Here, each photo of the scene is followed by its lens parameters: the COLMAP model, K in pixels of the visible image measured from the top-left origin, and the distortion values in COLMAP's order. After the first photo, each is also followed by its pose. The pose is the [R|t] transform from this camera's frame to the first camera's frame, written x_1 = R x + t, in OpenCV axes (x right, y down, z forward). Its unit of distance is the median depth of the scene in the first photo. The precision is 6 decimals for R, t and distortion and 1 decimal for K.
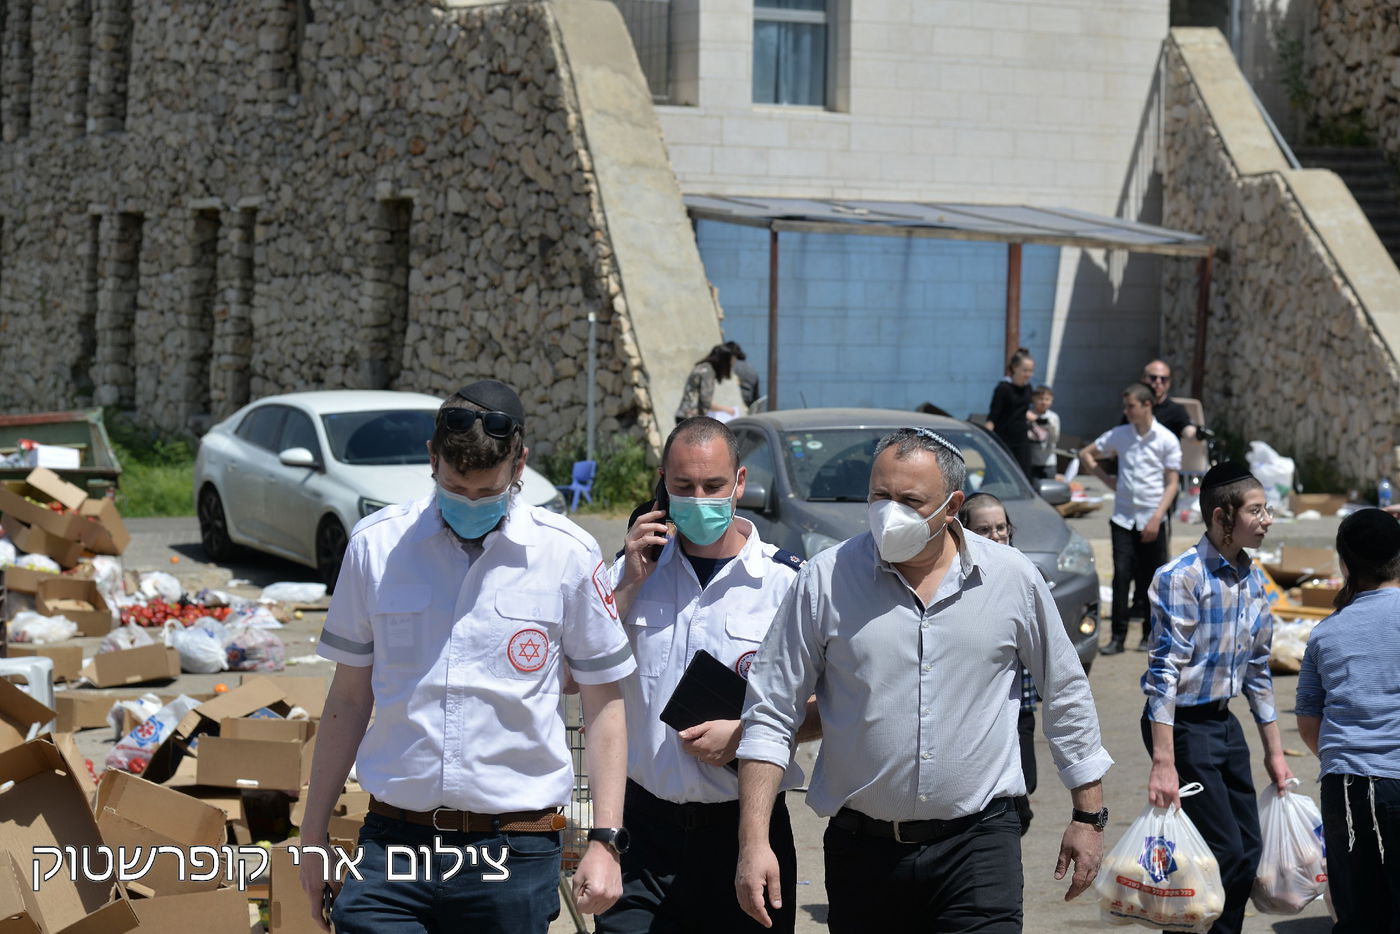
lens RADIAL K [[3693.0, 0, 700.0], [0, 3693.0, 466.1], [0, 0, 1]] dist [0.075004, 0.000000]
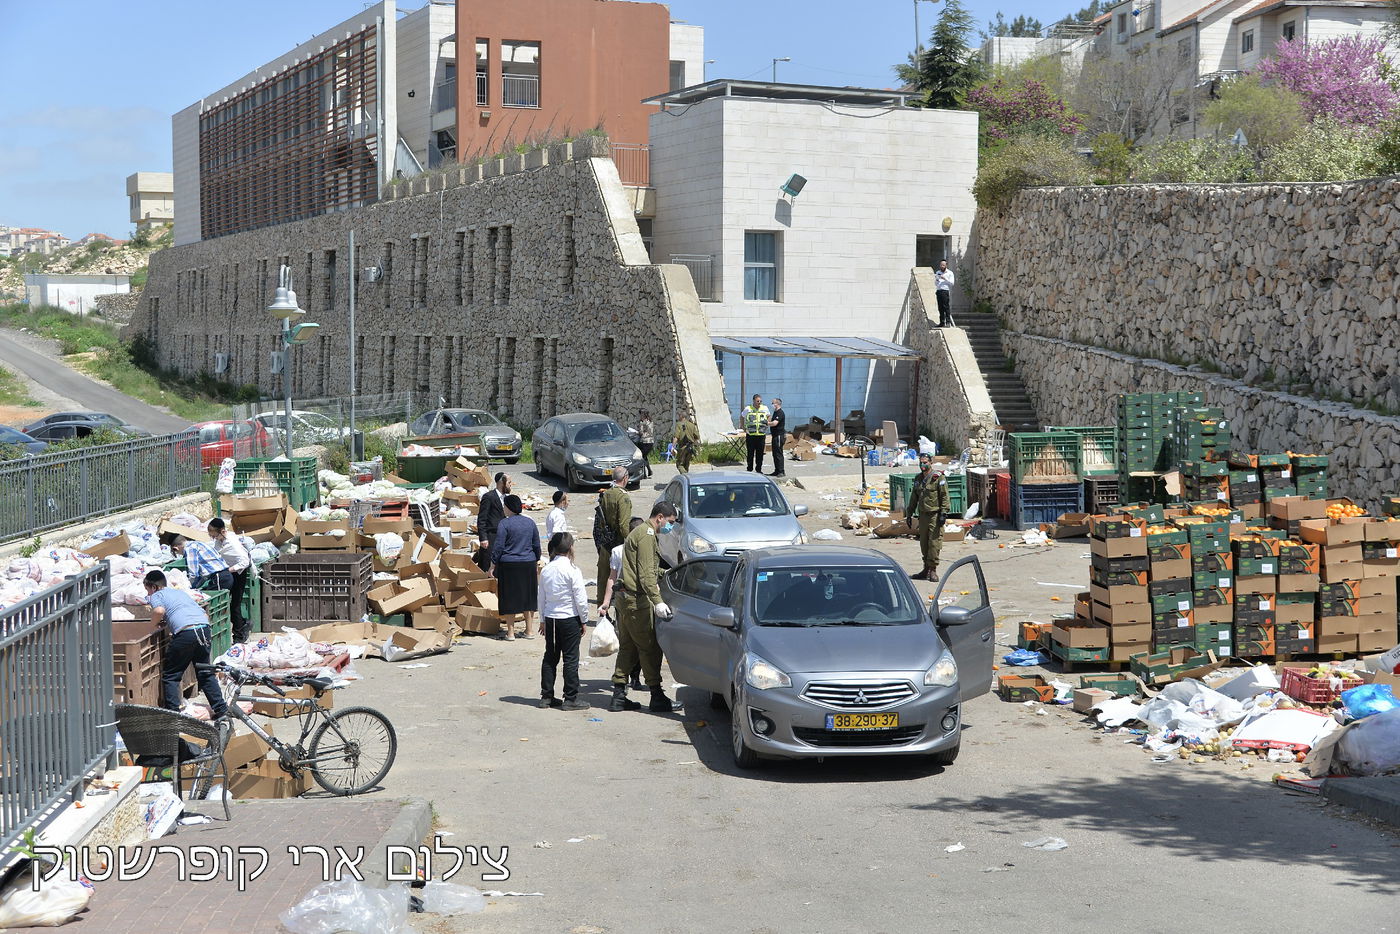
lens RADIAL K [[1853.4, 0, 700.8], [0, 1853.4, 469.8], [0, 0, 1]] dist [-0.017625, 0.000000]
pose [[0.997345, -0.004976, -0.072645, 0.074569], [0.007517, 0.999368, 0.034742, -0.024660], [0.072426, -0.035196, 0.996753, -0.280855]]
